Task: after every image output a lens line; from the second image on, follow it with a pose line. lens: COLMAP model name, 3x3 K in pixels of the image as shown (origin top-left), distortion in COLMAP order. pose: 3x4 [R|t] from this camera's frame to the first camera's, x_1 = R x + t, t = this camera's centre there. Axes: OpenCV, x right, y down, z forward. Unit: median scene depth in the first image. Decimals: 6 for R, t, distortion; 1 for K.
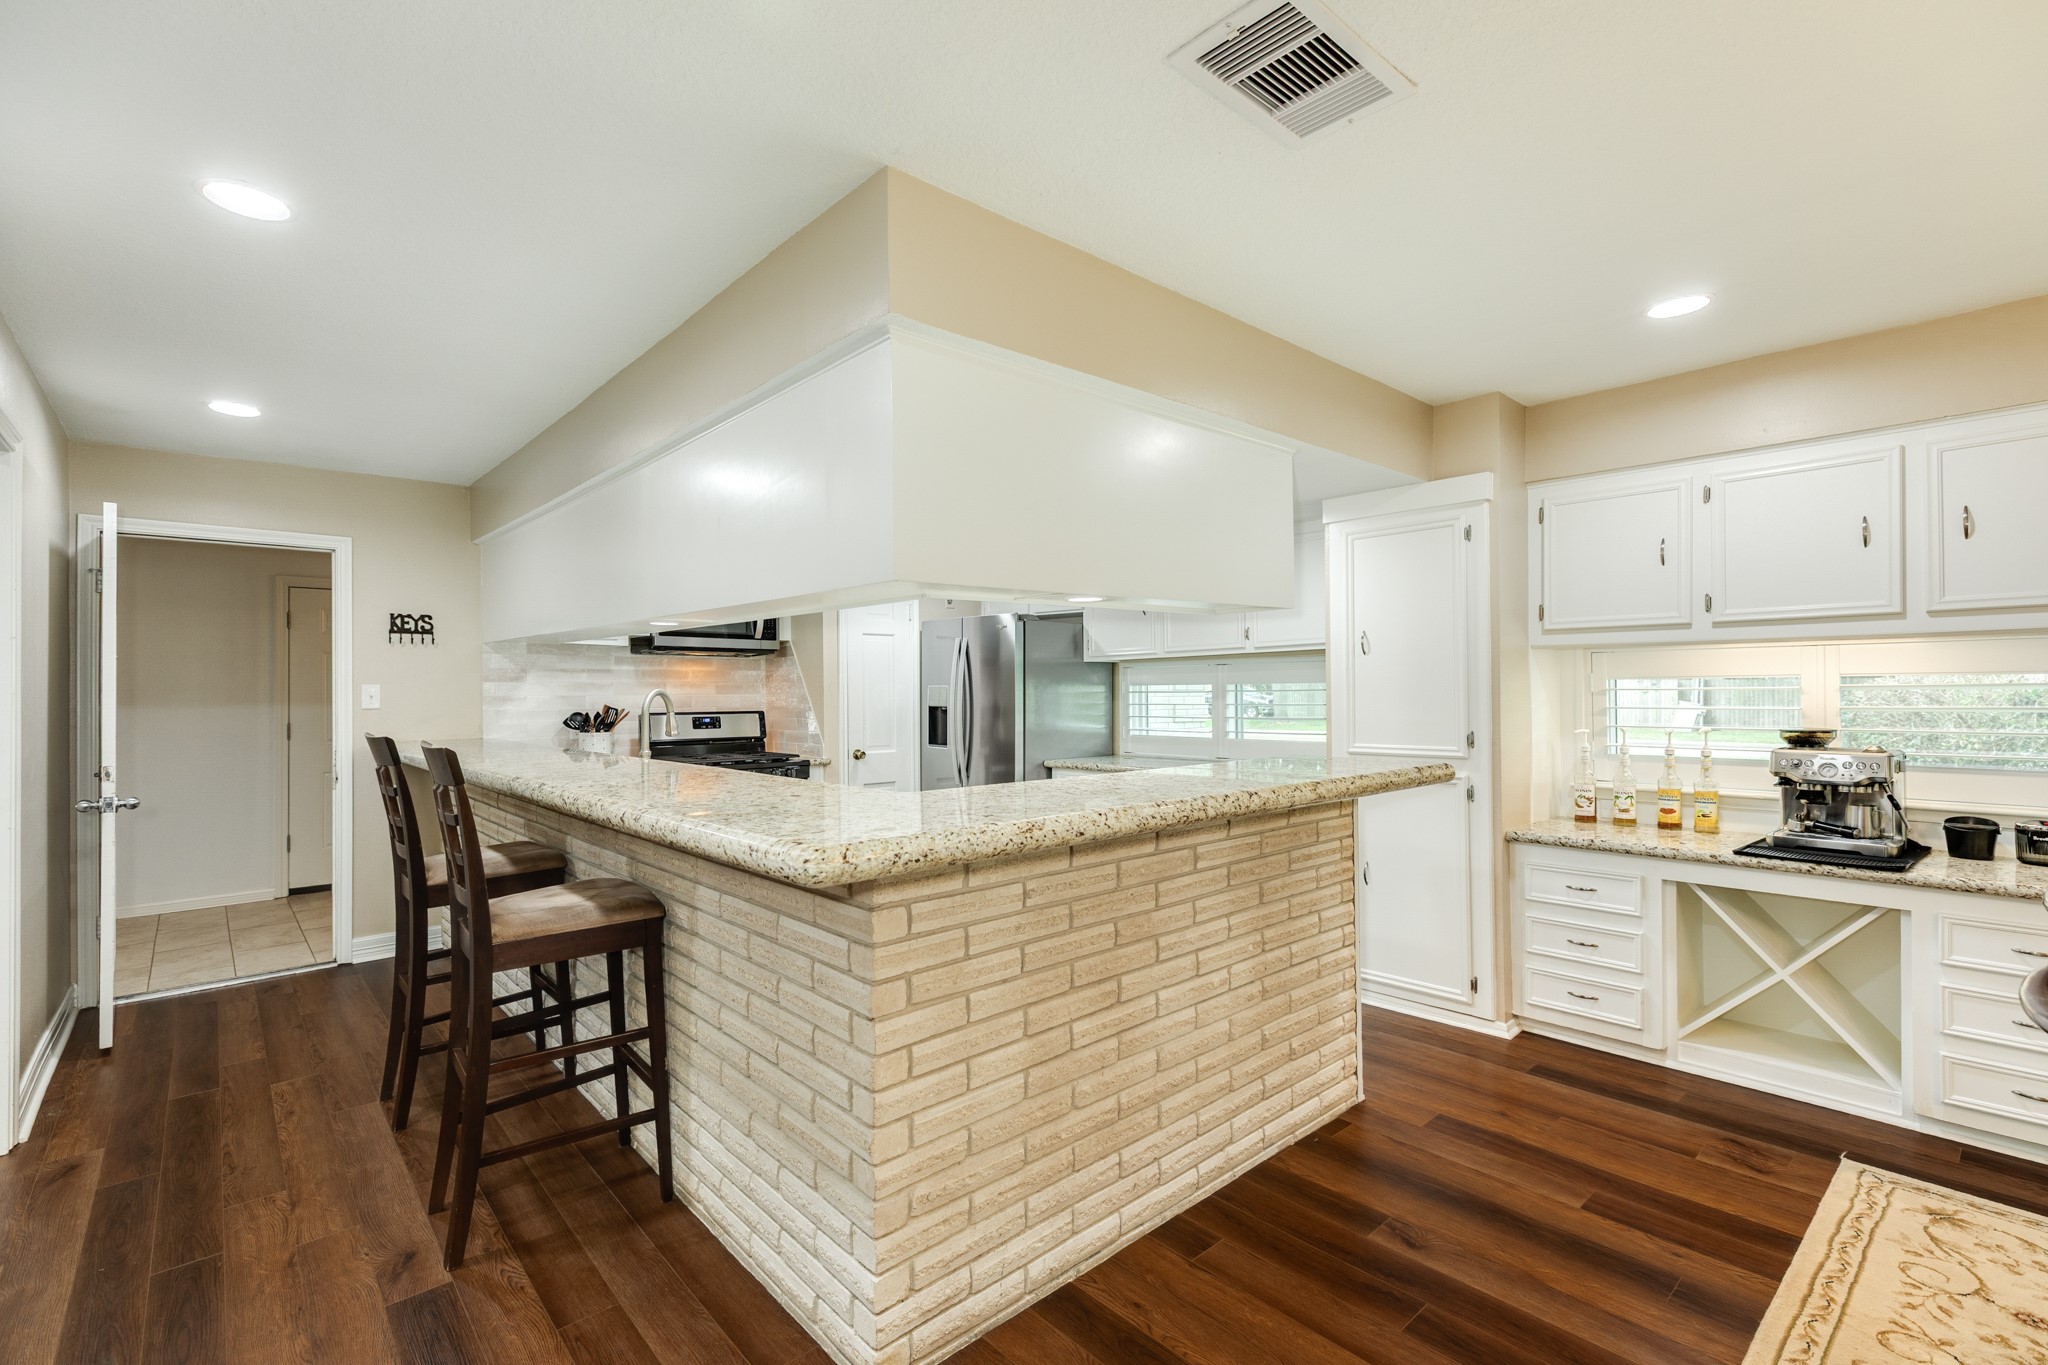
lens RADIAL K [[915.3, 0, 1031.5], [0, 915.3, 687.4], [0, 0, 1]] dist [0.005187, 0.000444]
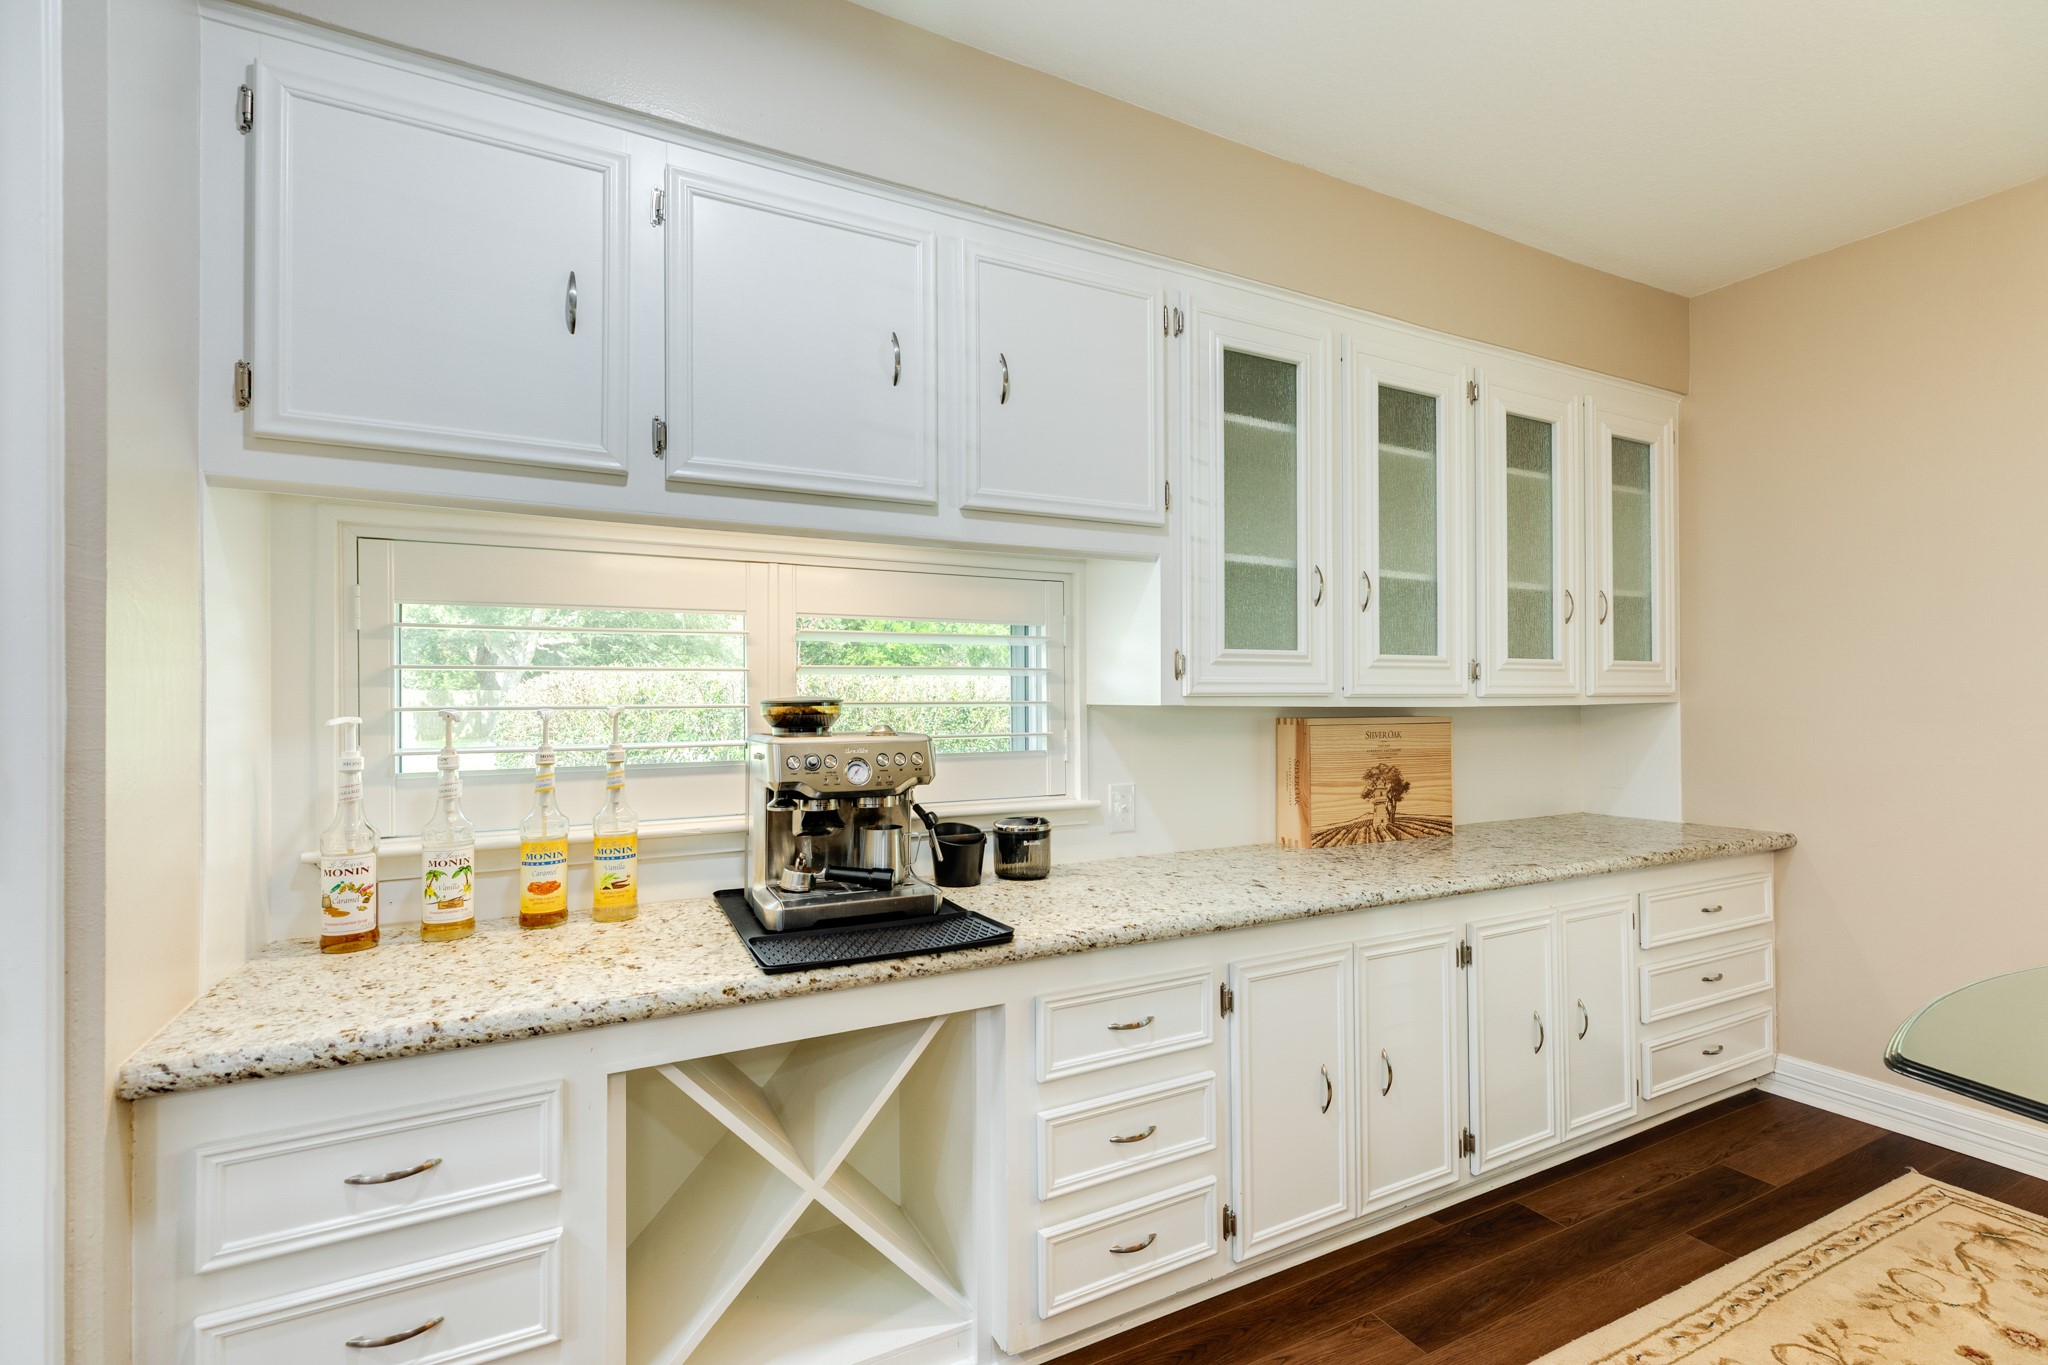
lens RADIAL K [[915.3, 0, 1018.9], [0, 915.3, 686.8], [0, 0, 1]] dist [0.005187, 0.000444]
pose [[0.260660, 0.017590, 0.965270, 0.341191], [-0.000853, 0.999838, -0.017990, 0.046409], [-0.965430, 0.003866, 0.260633, 0.717654]]
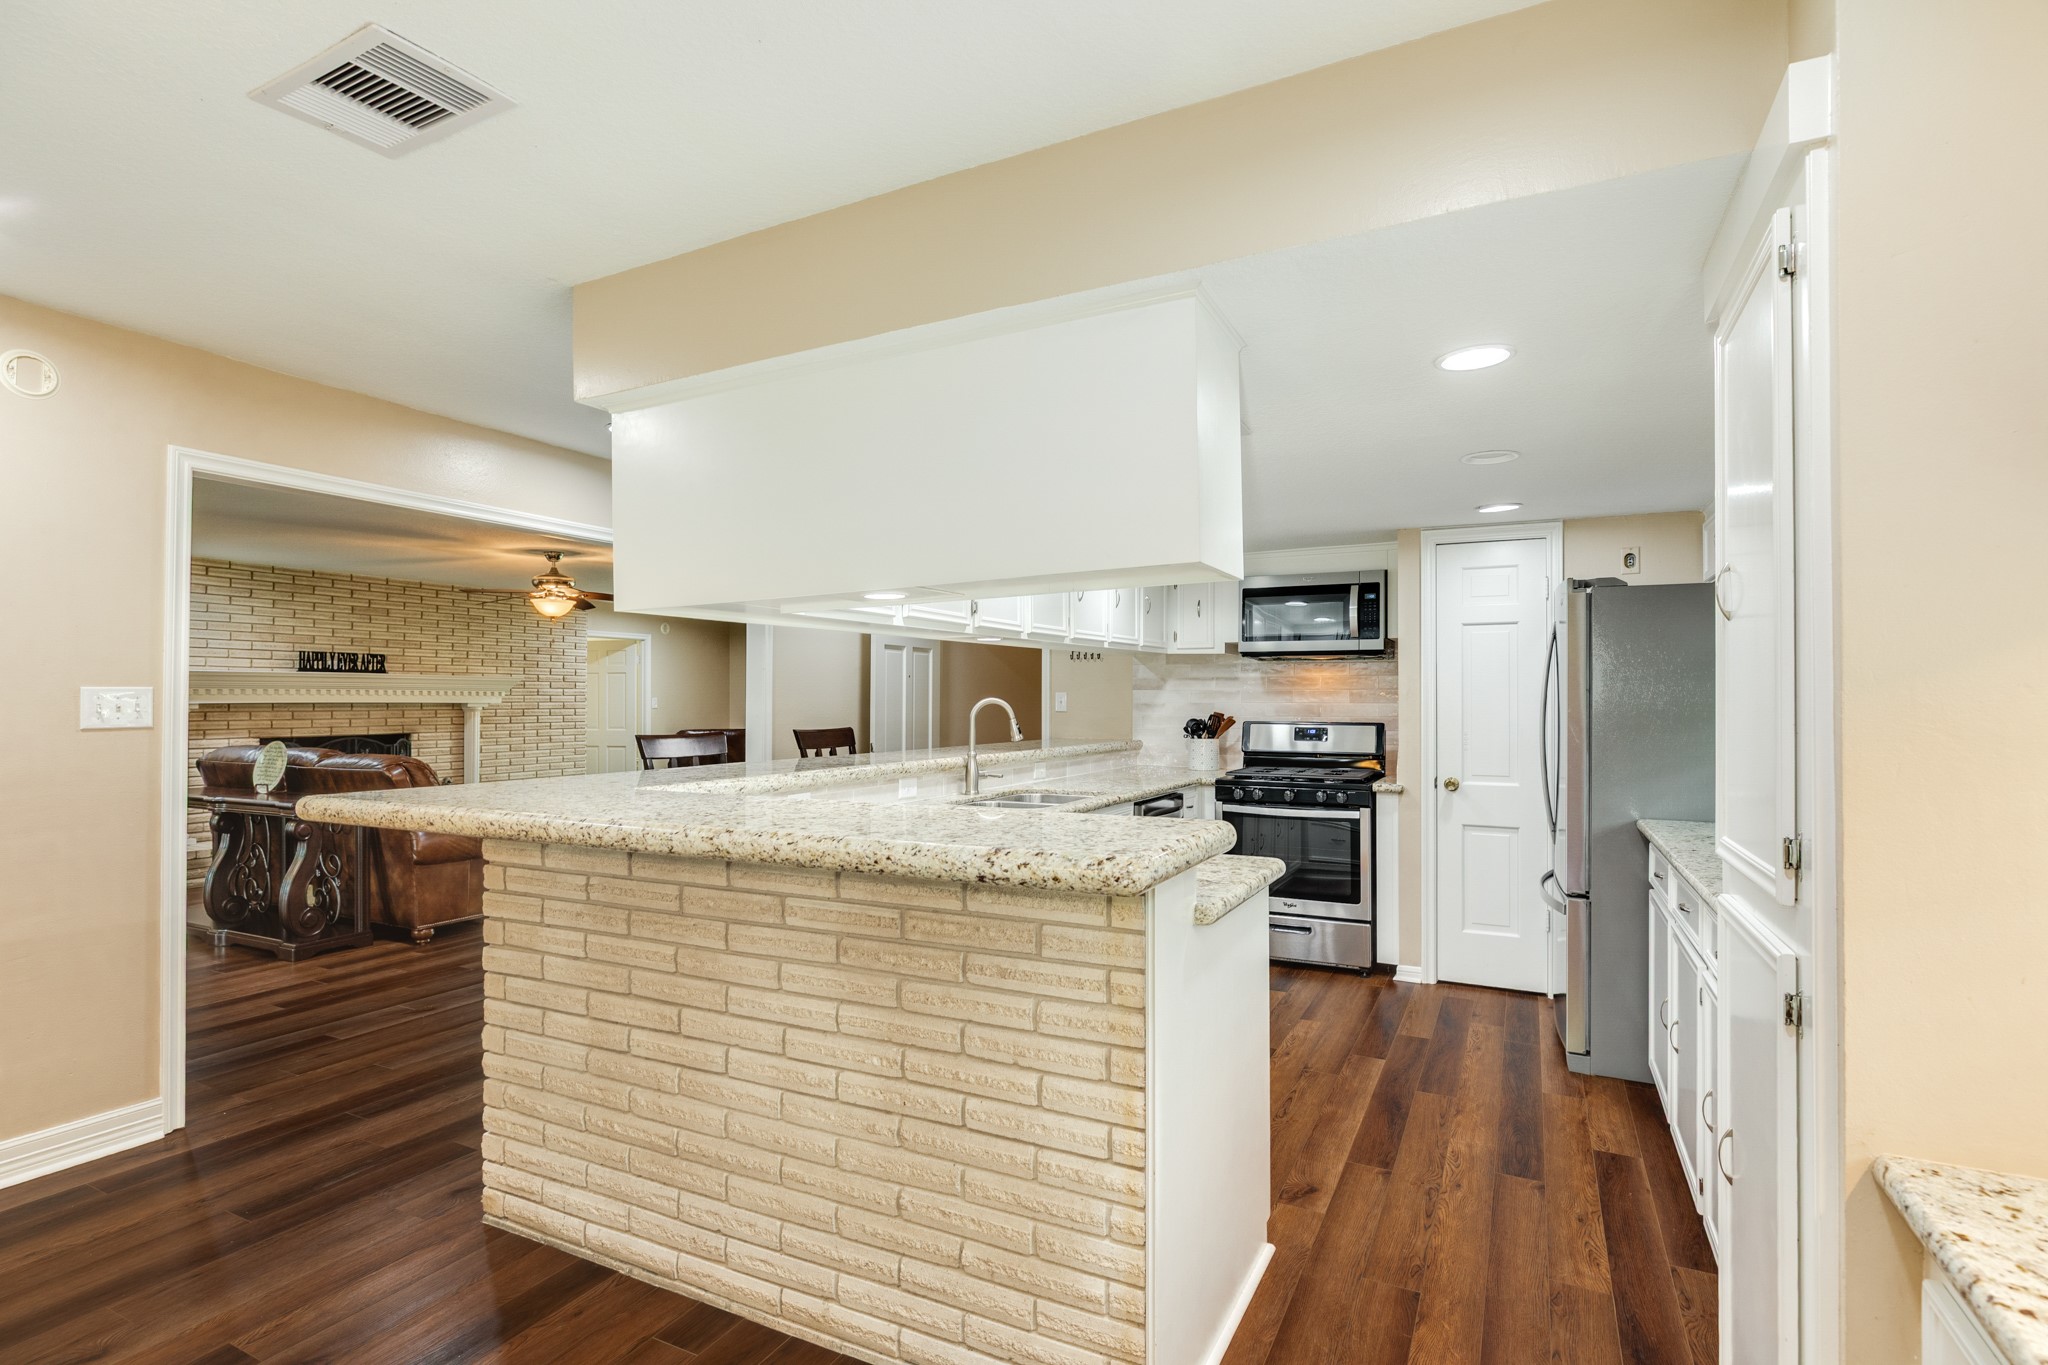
lens RADIAL K [[995.9, 0, 1027.6], [0, 995.9, 695.7], [0, 0, 1]] dist [-0.003865, 0.001153]
pose [[0.353672, 0.002561, -0.935366, 0.804589], [0.001114, 0.999994, 0.003159, -0.004690], [0.935369, -0.002159, 0.353667, 0.663759]]
